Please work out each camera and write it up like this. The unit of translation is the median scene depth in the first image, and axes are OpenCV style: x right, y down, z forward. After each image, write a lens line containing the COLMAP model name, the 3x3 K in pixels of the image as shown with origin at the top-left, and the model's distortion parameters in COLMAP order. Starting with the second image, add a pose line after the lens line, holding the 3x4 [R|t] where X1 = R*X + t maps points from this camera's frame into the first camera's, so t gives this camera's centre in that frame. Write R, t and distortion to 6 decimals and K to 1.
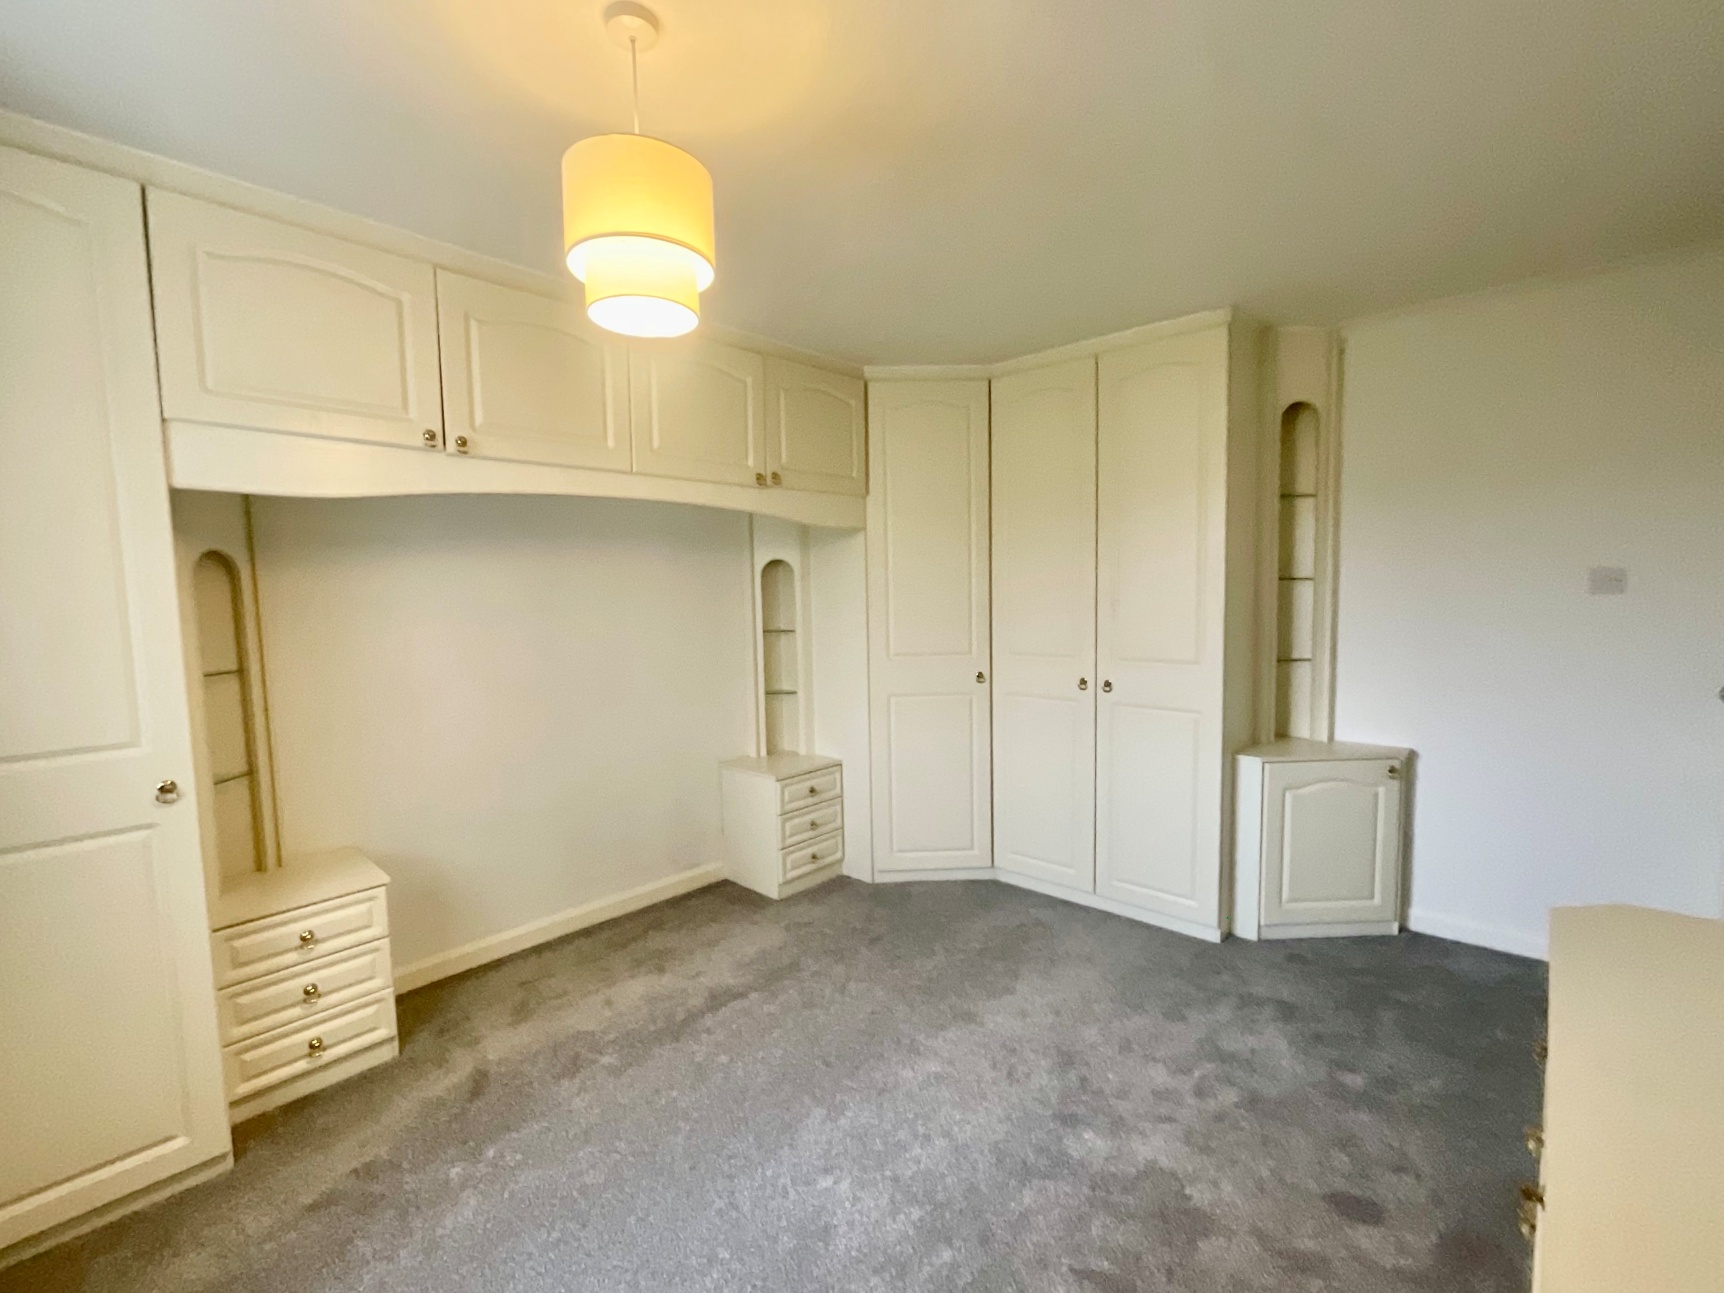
lens RADIAL K [[708.0, 0, 873.2], [0, 708.0, 641.8], [0, 0, 1]] dist [-0.011362, 0.004665]
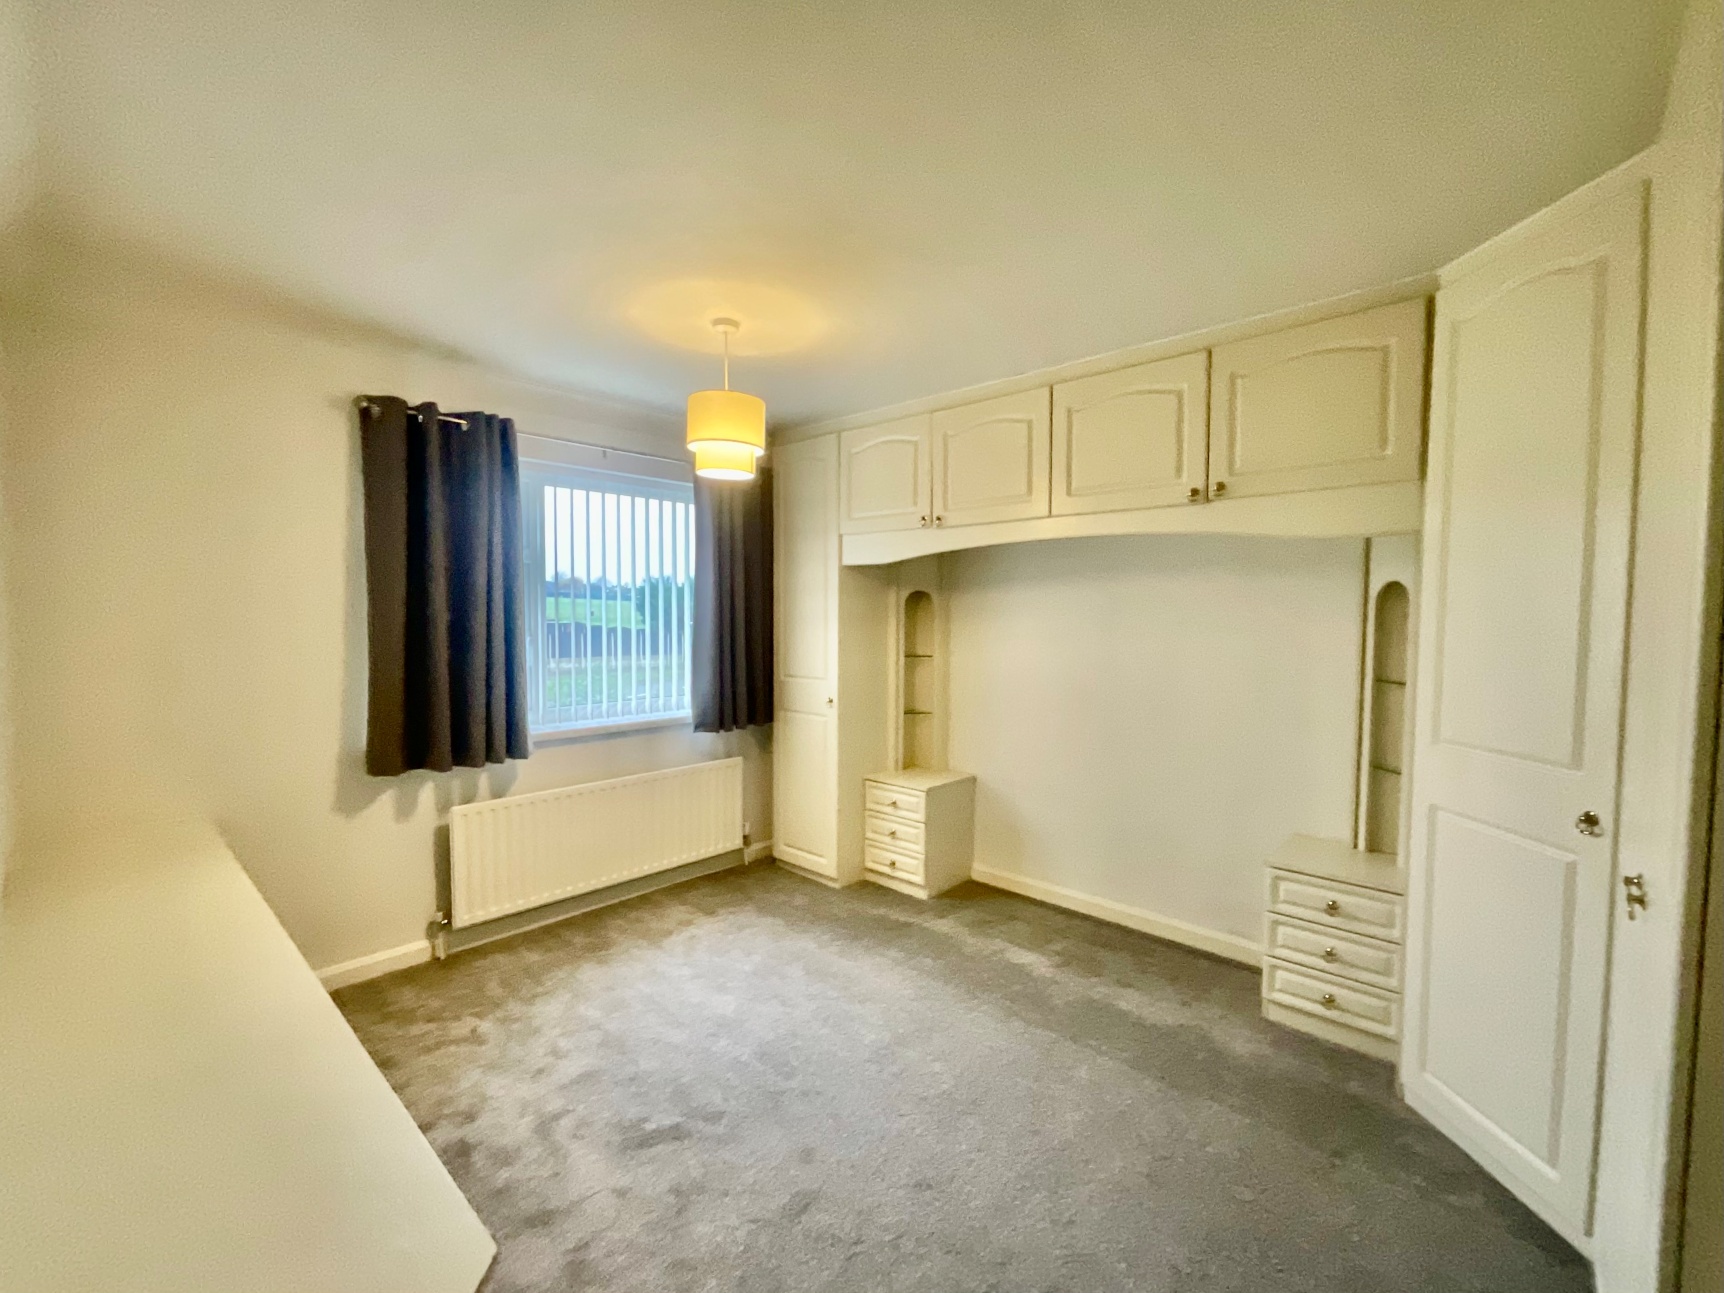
lens RADIAL K [[708.0, 0, 873.2], [0, 708.0, 641.8], [0, 0, 1]] dist [-0.011362, 0.004665]
pose [[0.037038, 0.059029, -0.997569, 0.805122], [-0.083691, 0.994930, 0.055765, -0.074741], [0.995803, 0.081423, 0.041790, 0.674601]]
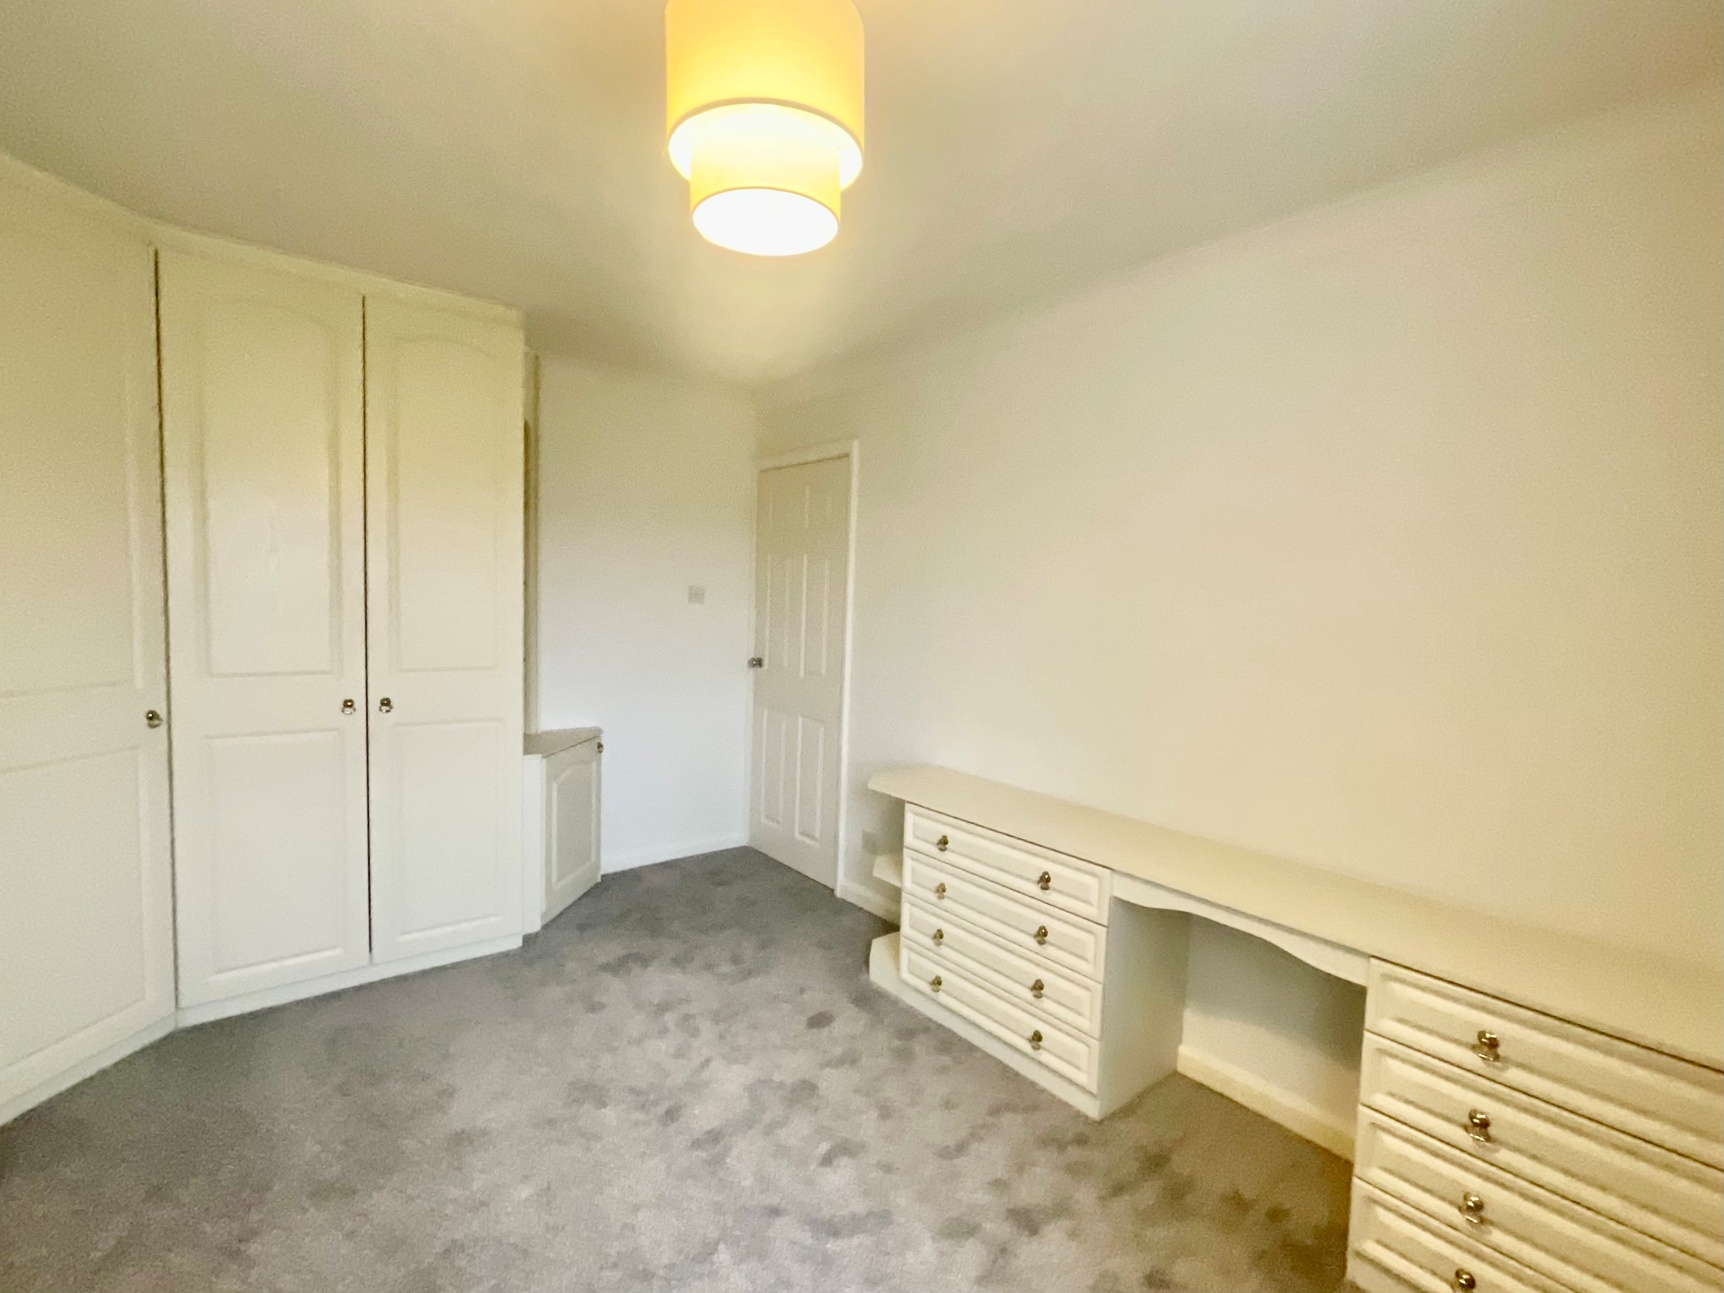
lens RADIAL K [[757.1, 0, 856.7], [0, 757.1, 643.6], [0, 0, 1]] dist [-0.002727, 0.000049]
pose [[0.220067, -0.039849, 0.974671, -0.488936], [0.035604, 0.998828, 0.032797, -0.021579], [-0.974835, 0.027485, 0.221227, 0.331033]]
